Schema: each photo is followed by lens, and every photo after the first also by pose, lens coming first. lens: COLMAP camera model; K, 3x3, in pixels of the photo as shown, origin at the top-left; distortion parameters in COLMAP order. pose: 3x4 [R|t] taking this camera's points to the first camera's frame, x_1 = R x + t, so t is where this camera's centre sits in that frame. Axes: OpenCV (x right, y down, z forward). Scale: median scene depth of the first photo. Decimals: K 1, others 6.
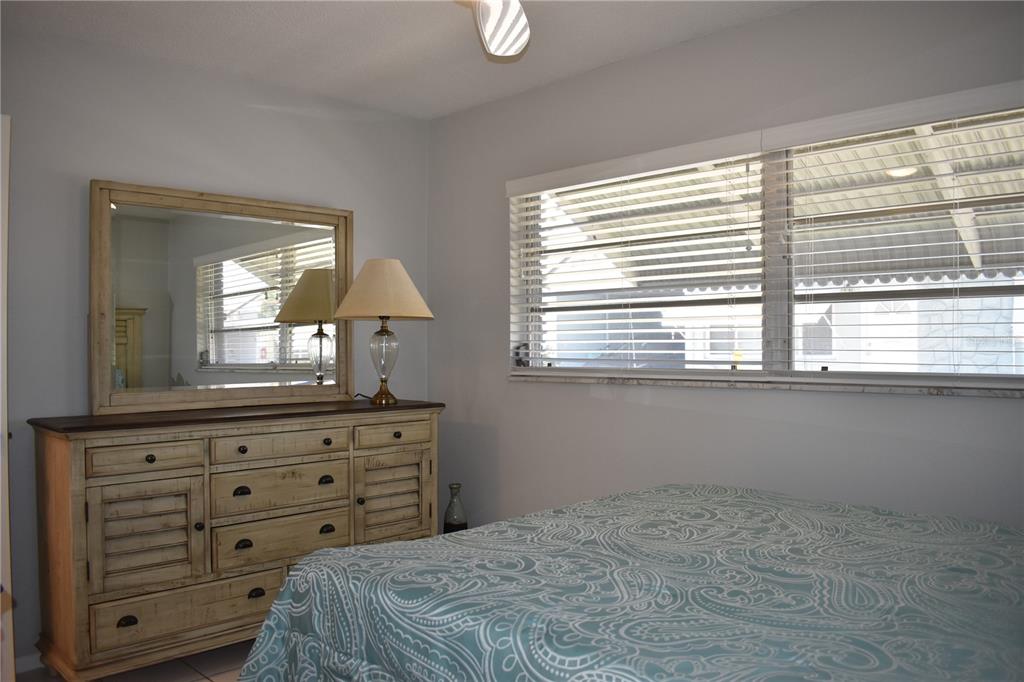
lens RADIAL K [[806.9, 0, 517.6], [0, 806.9, 341.8], [0, 0, 1]] dist [-0.078641, 0.006149]
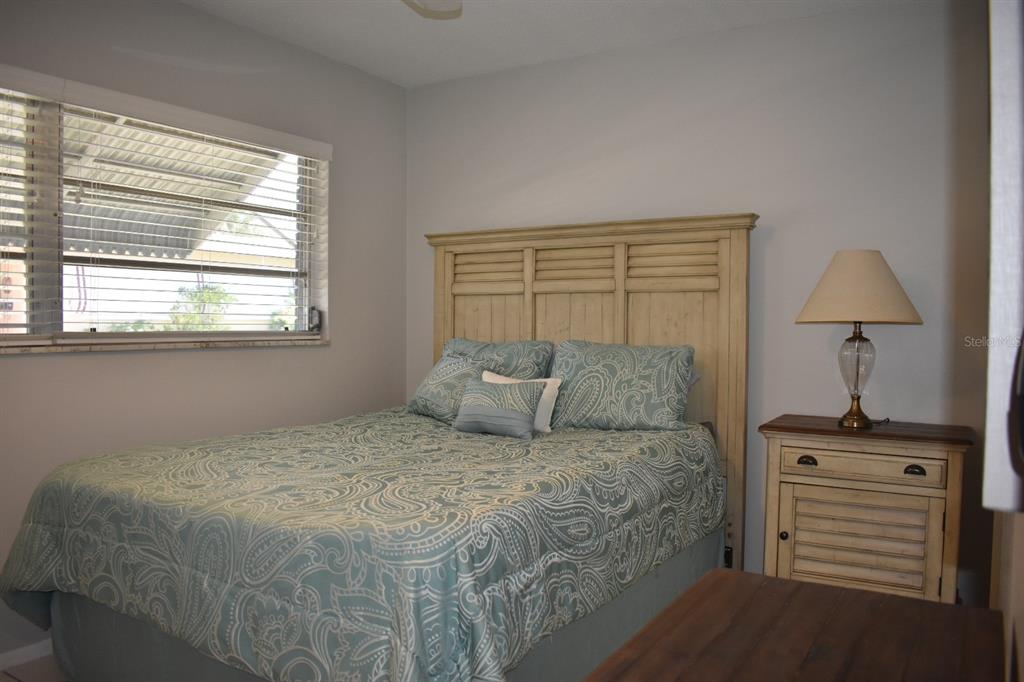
lens RADIAL K [[806.9, 0, 517.6], [0, 806.9, 341.8], [0, 0, 1]] dist [-0.078641, 0.006149]
pose [[-0.231001, -0.029948, 0.972492, -0.720982], [-0.011110, 0.999542, 0.028142, 0.013821], [-0.972890, -0.004304, -0.231228, 0.680604]]
